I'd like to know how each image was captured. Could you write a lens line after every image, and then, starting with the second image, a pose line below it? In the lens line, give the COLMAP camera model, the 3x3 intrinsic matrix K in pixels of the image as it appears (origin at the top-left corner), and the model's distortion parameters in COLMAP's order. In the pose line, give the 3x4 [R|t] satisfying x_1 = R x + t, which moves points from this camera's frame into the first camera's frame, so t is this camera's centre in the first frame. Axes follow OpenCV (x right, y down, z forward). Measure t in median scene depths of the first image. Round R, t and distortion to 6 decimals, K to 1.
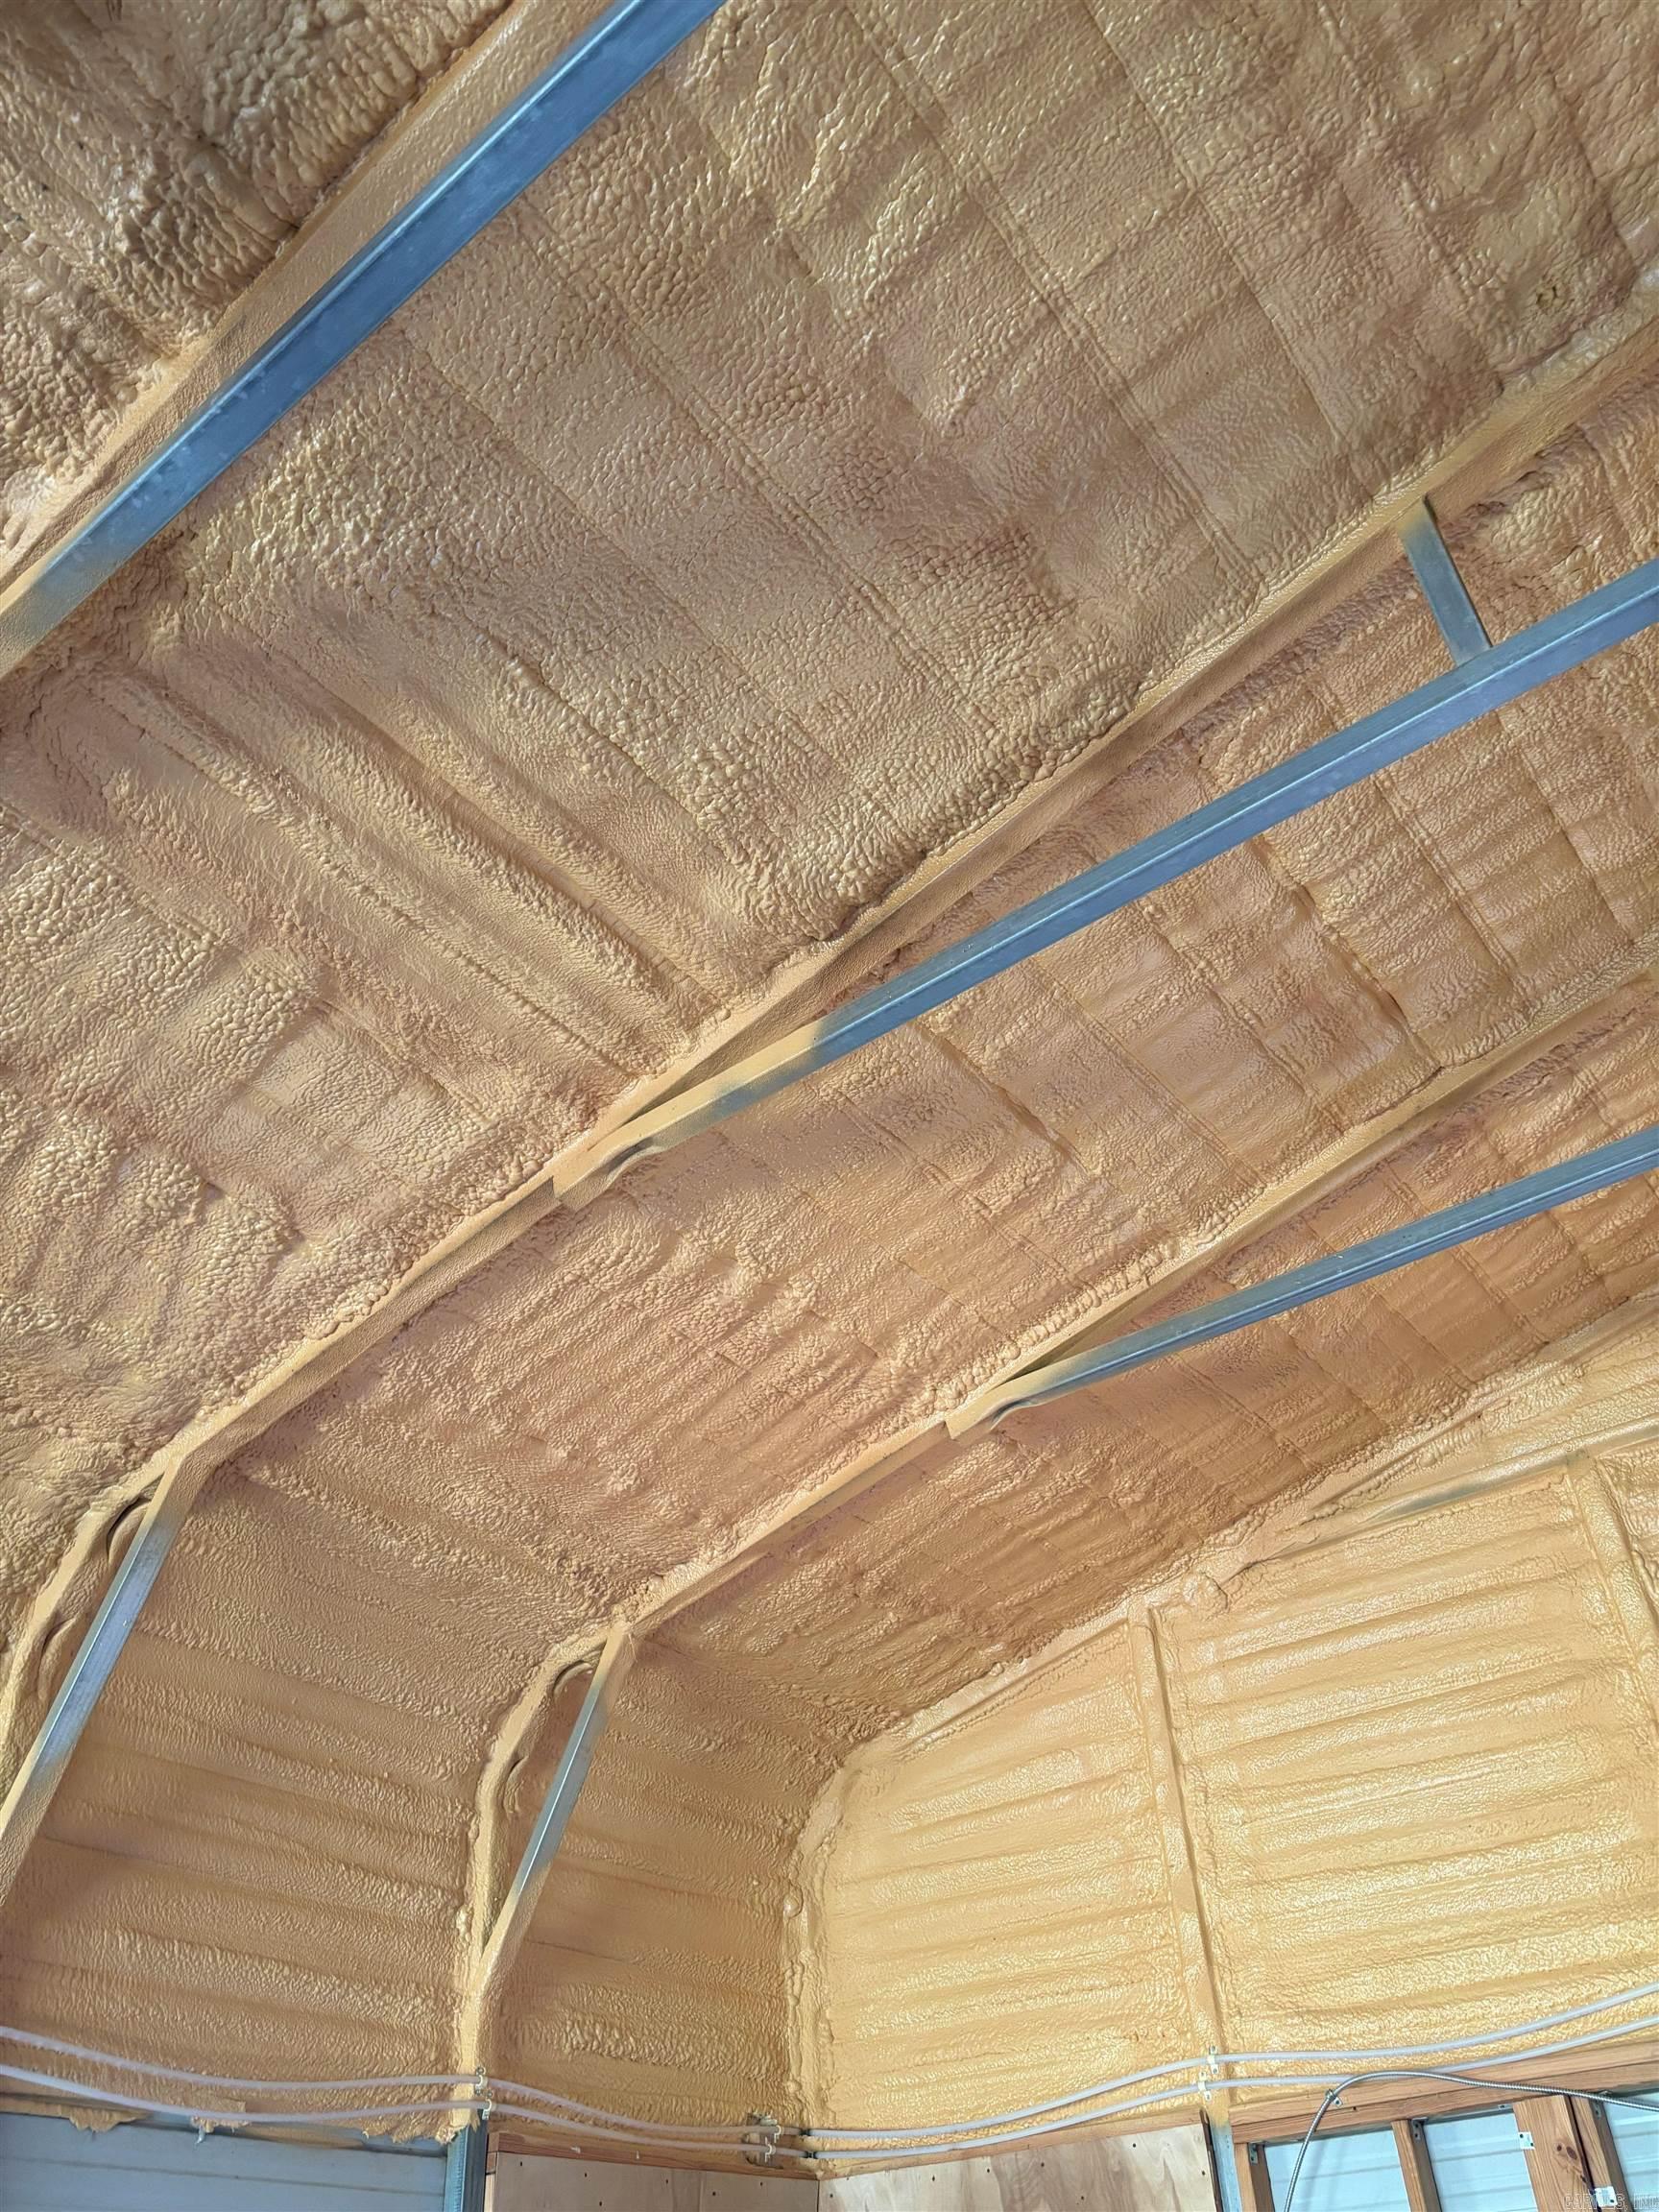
lens RADIAL K [[1661.4, 0, 827.2], [0, 1661.4, 1150.6], [0, 0, 1]] dist [0.030134, -0.006528]
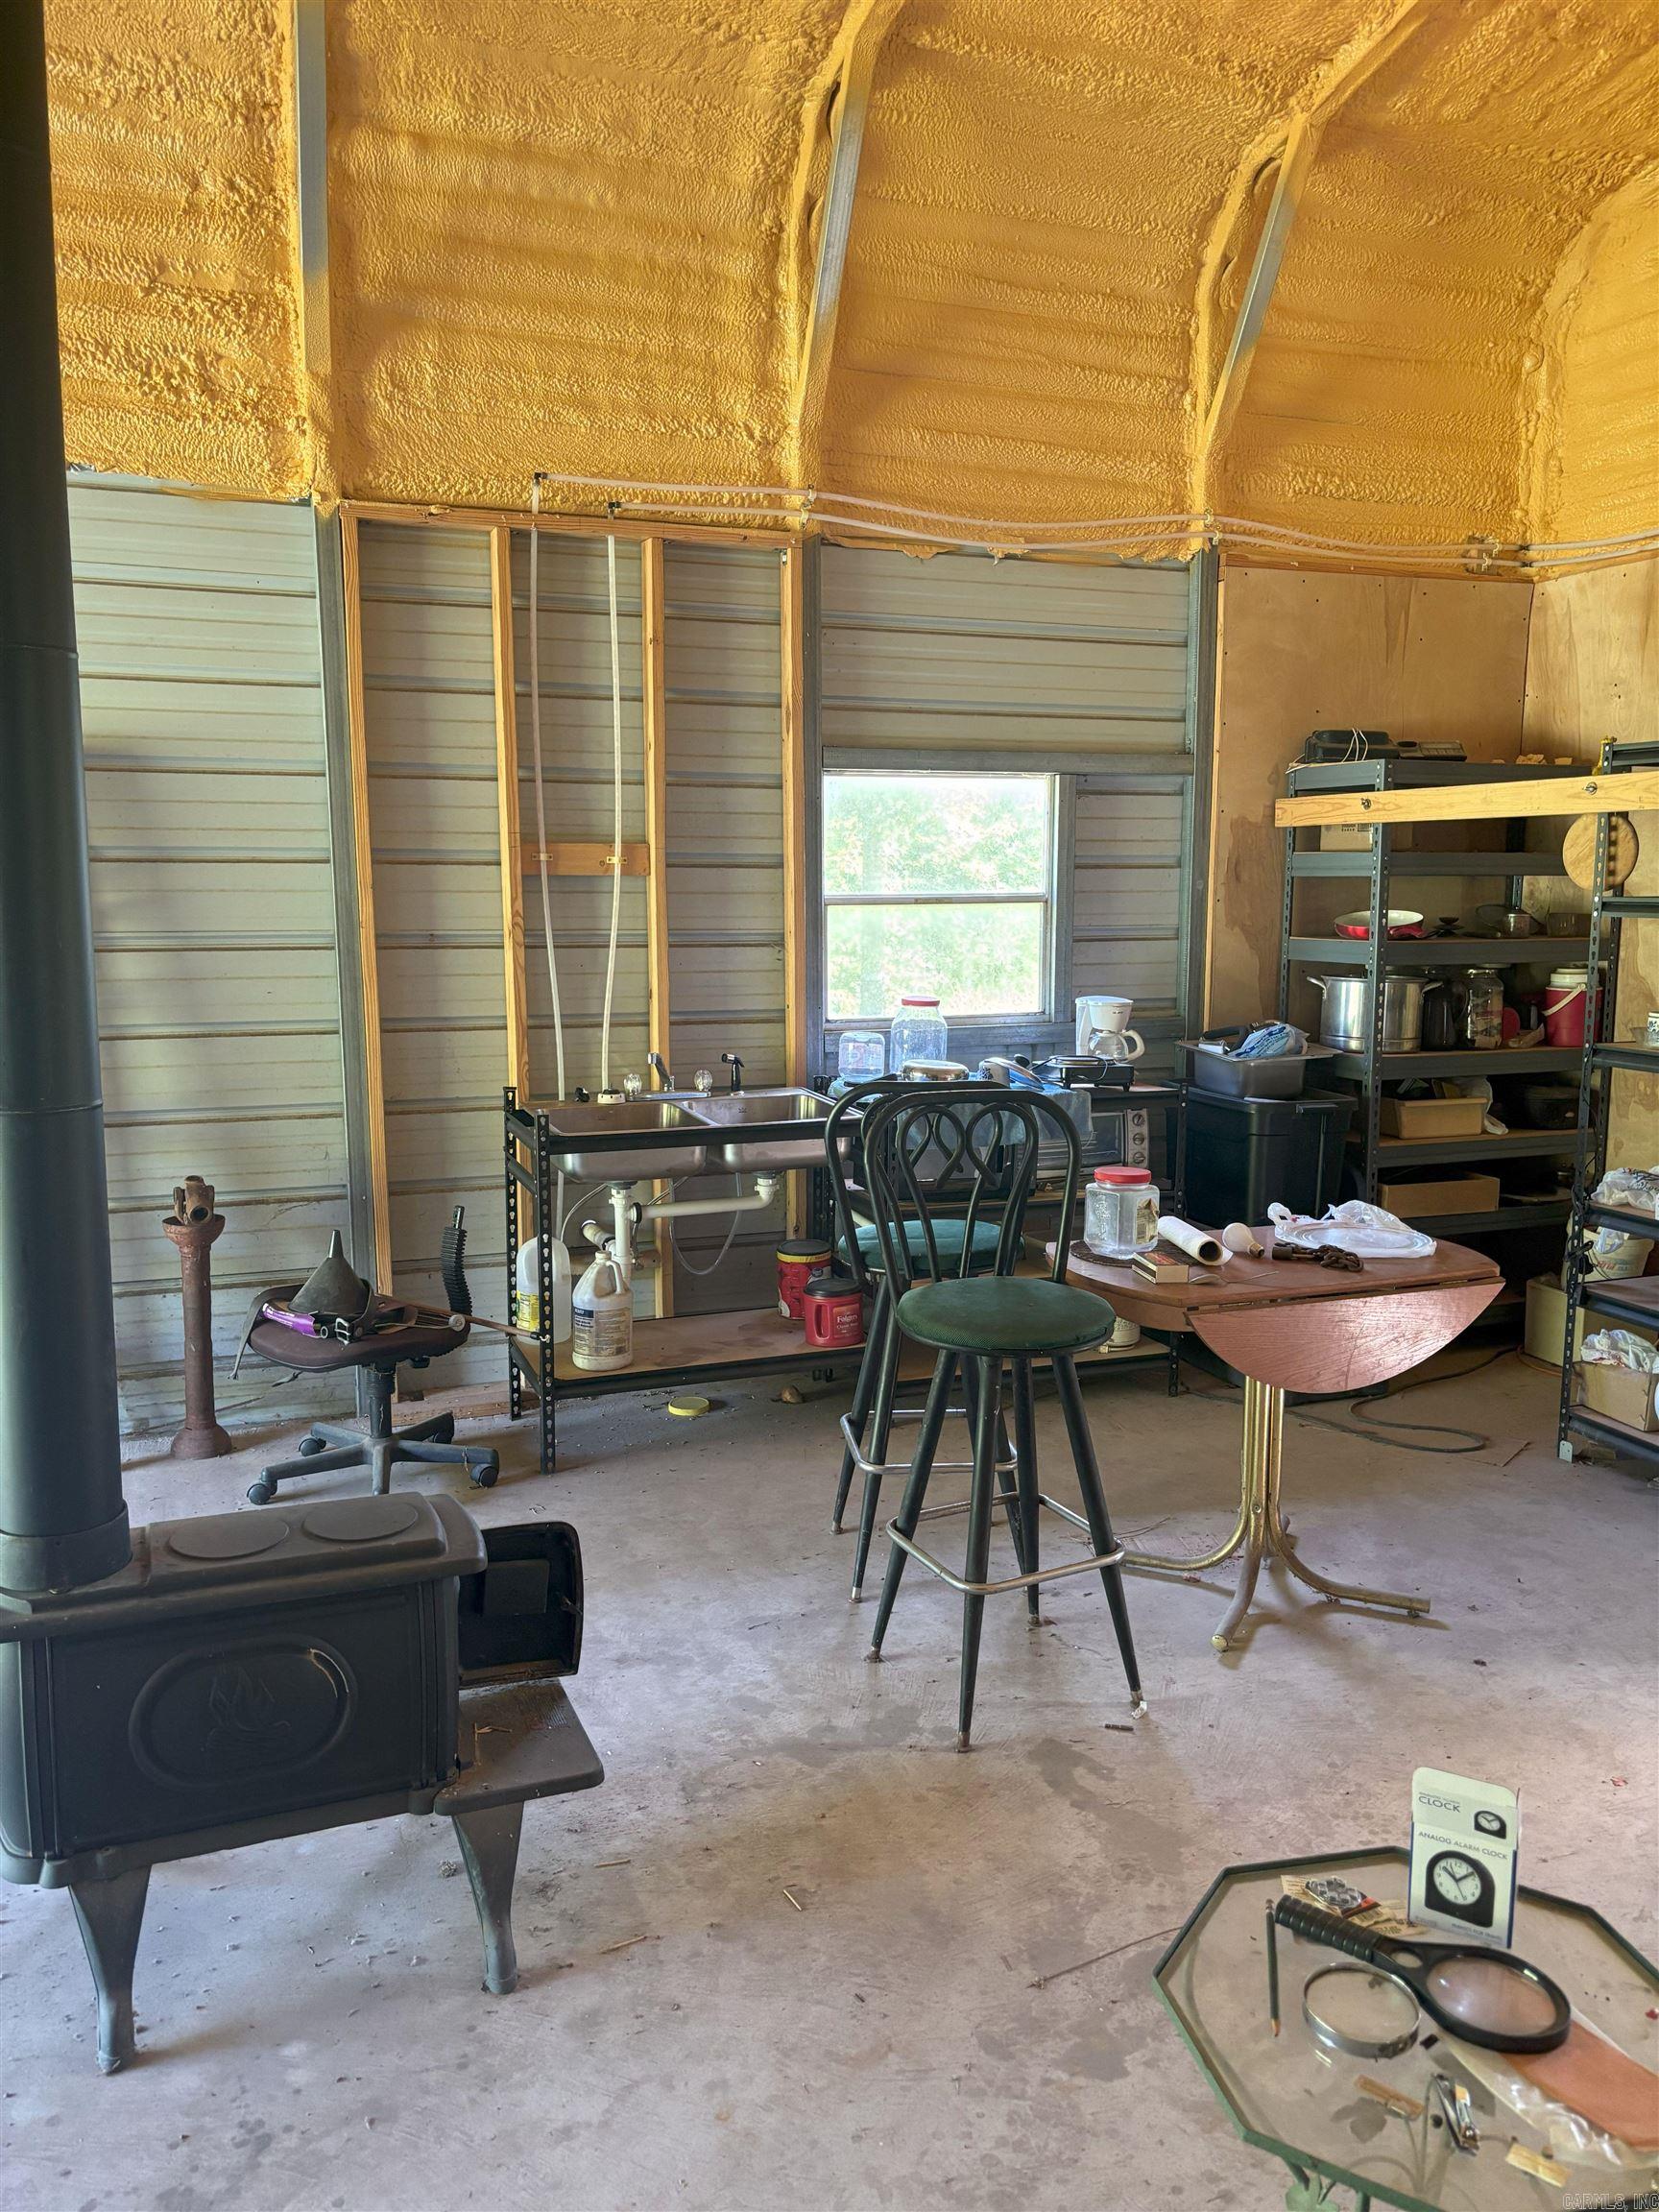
lens RADIAL K [[1627.2, 0, 855.5], [0, 1627.2, 1101.7], [0, 0, 1]] dist [0.059013, -0.079550]
pose [[0.855183, 0.116753, -0.505006, 0.269904], [0.288299, 0.702541, 0.650631, -0.042563], [0.430750, -0.702001, 0.567141, -0.176898]]
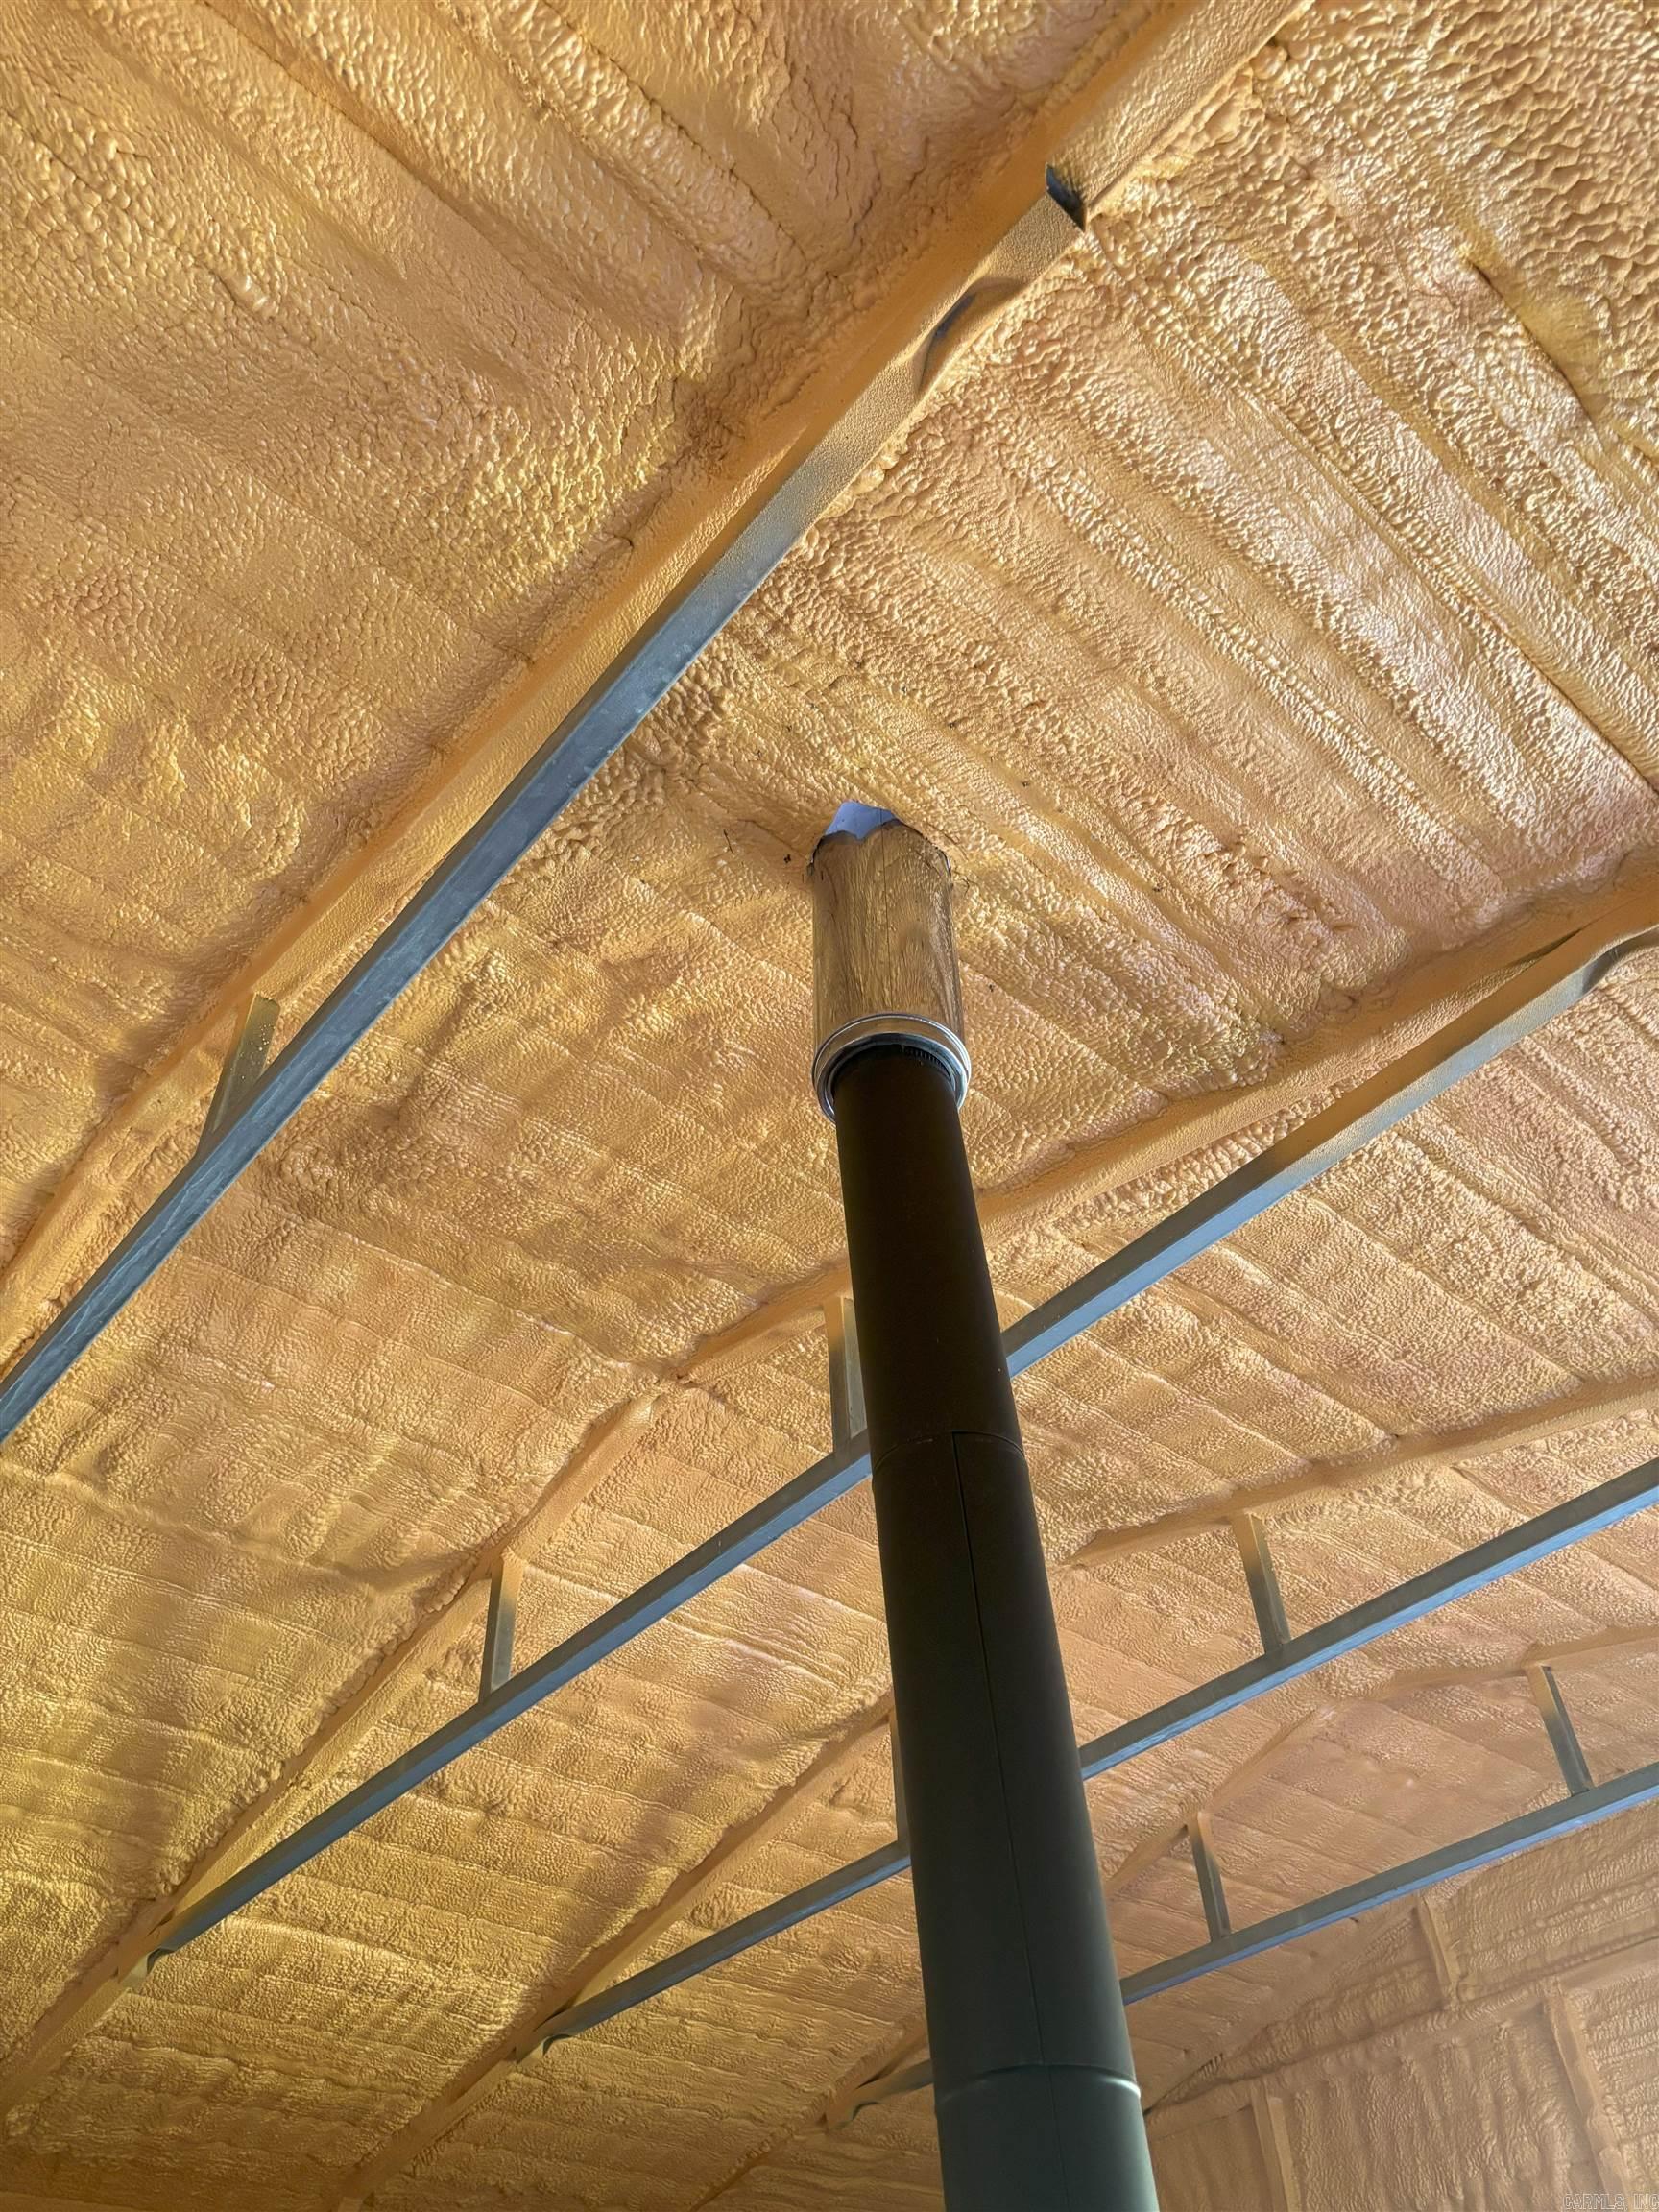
lens RADIAL K [[1675.7, 0, 829.5], [0, 1675.7, 1106.0], [0, 0, 1]] dist [0.036354, -0.012902]
pose [[-0.975933, 0.203005, 0.079648, -0.272713], [-0.056659, 0.116645, -0.991556, 0.316043], [-0.210582, -0.972205, -0.102336, 0.438305]]
